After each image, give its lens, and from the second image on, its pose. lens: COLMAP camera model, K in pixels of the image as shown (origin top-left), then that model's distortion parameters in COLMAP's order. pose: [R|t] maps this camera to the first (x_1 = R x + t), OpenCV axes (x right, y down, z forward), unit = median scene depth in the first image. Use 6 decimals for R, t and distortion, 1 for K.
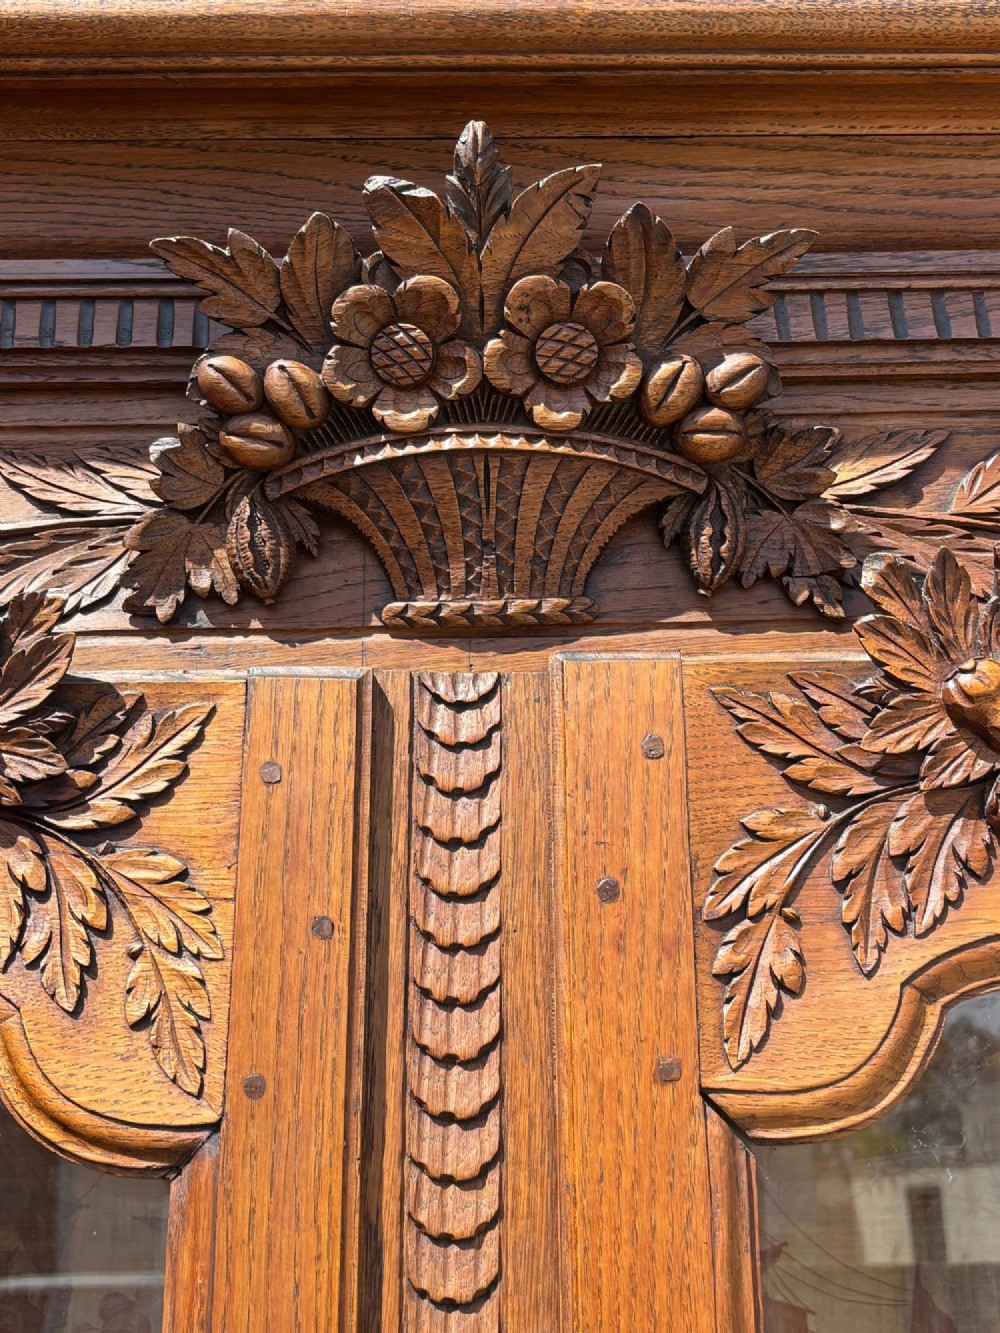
lens RADIAL K [[1662.0, 0, 505.6], [0, 1662.0, 685.2], [0, 0, 1]] dist [0.212179, -0.867112]
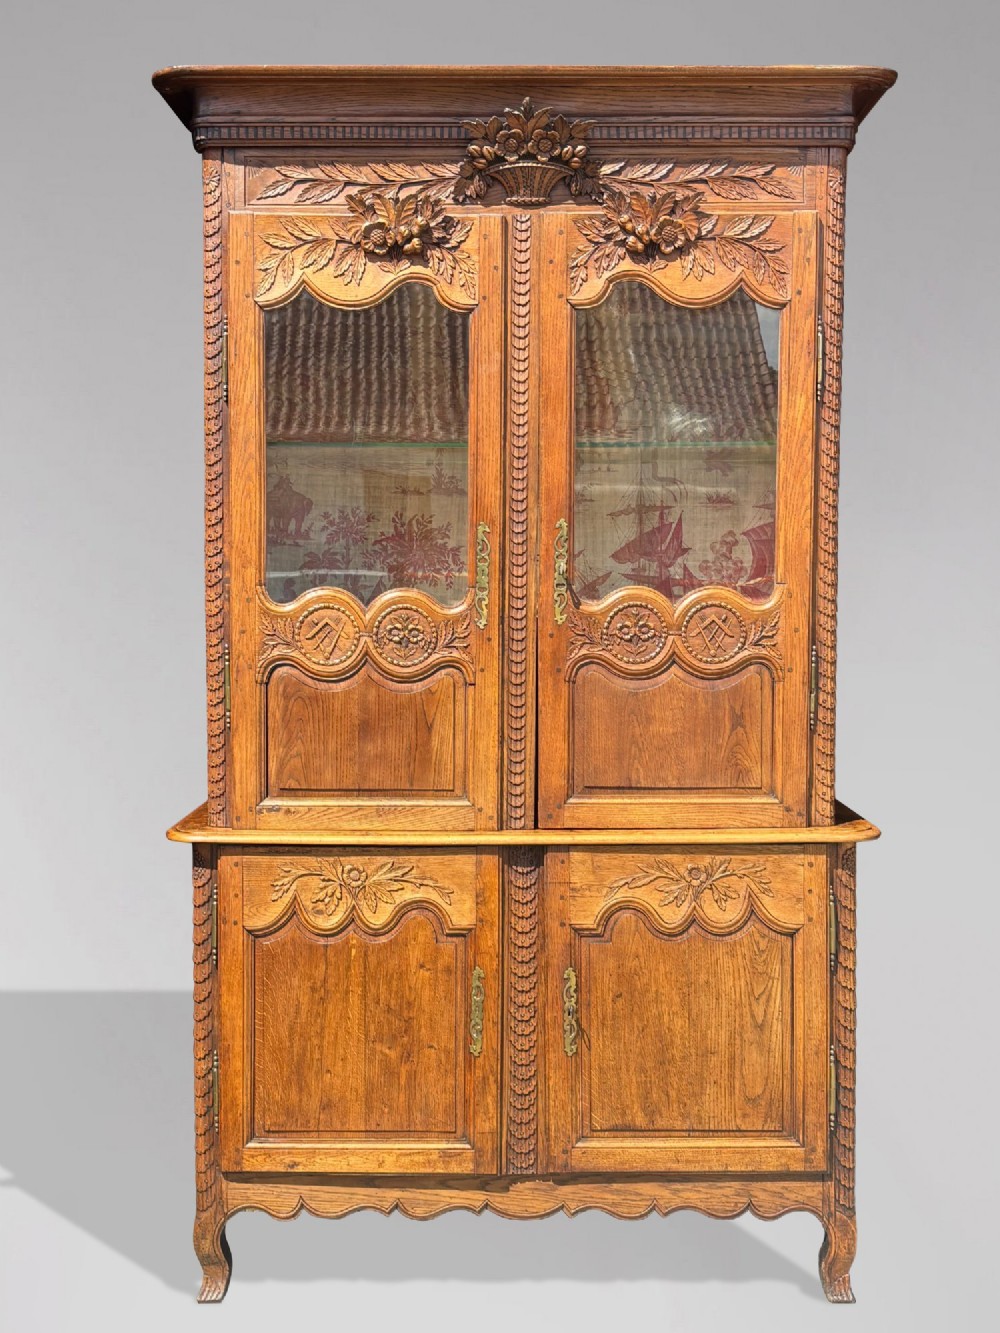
lens RADIAL K [[1662.0, 0, 505.6], [0, 1662.0, 685.2], [0, 0, 1]] dist [0.212179, -0.867112]
pose [[0.999932, 0.011536, 0.001686, -0.067862], [-0.011357, 0.931112, 0.364558, -0.513391], [0.002636, -0.364552, 0.931179, -4.045273]]
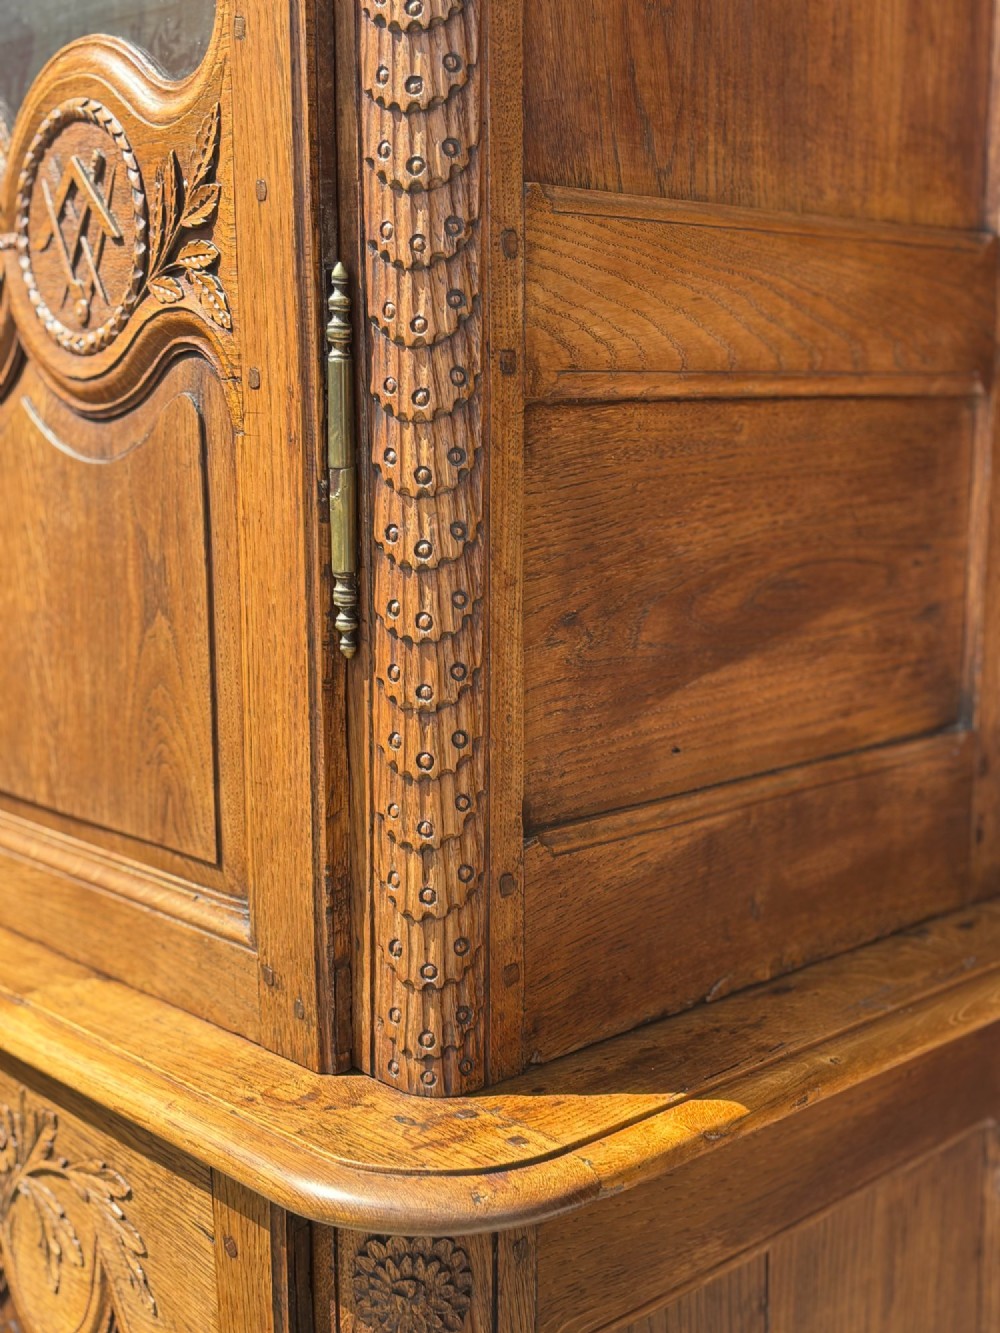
lens RADIAL K [[1665.2, 0, 525.8], [0, 1665.2, 668.3], [0, 0, 1]] dist [0.215887, -0.784924]
pose [[0.695345, 0.131035, -0.706629, 1.720376], [0.213171, 0.901383, 0.376917, 1.031569], [0.686333, -0.412720, 0.598840, -0.036246]]
